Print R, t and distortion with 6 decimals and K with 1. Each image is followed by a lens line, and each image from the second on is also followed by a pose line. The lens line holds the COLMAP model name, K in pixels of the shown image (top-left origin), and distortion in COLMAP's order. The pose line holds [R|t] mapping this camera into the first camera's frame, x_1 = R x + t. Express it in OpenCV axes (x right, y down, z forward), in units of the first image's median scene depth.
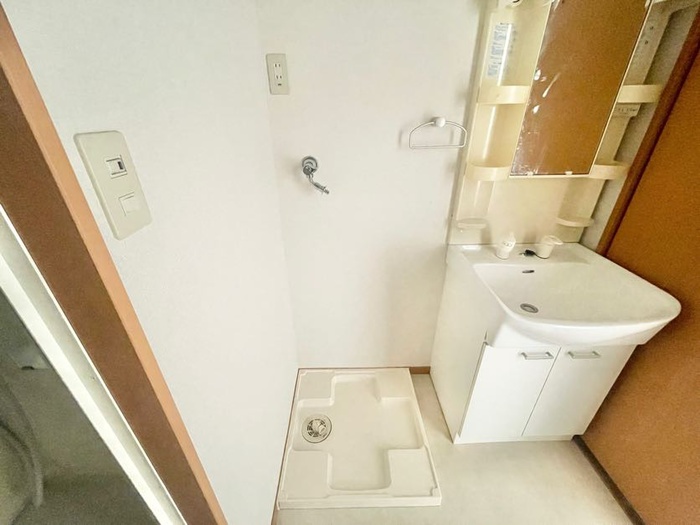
lens RADIAL K [[283.2, 0, 349.3], [0, 283.2, 261.8], [0, 0, 1]] dist [-0.001586, -0.000470]
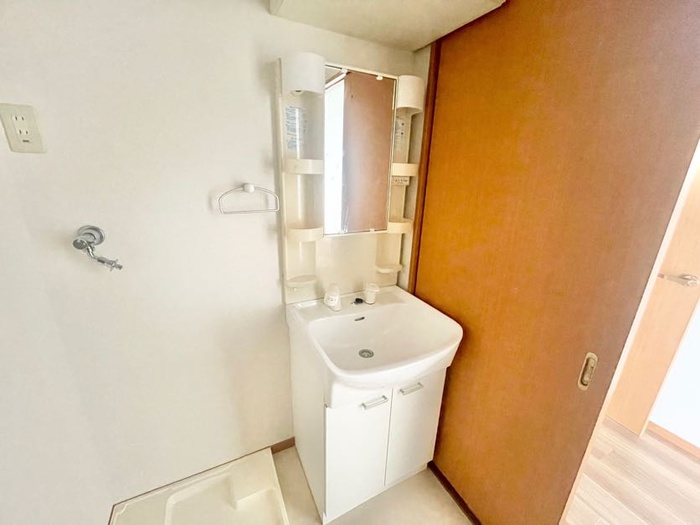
lens RADIAL K [[283.2, 0, 349.3], [0, 283.2, 261.8], [0, 0, 1]] dist [-0.001586, -0.000470]
pose [[0.903647, -0.096967, 0.417157, 0.171964], [0.165702, 0.977333, -0.131766, -0.043208], [-0.394924, 0.188194, 0.899232, 0.009633]]
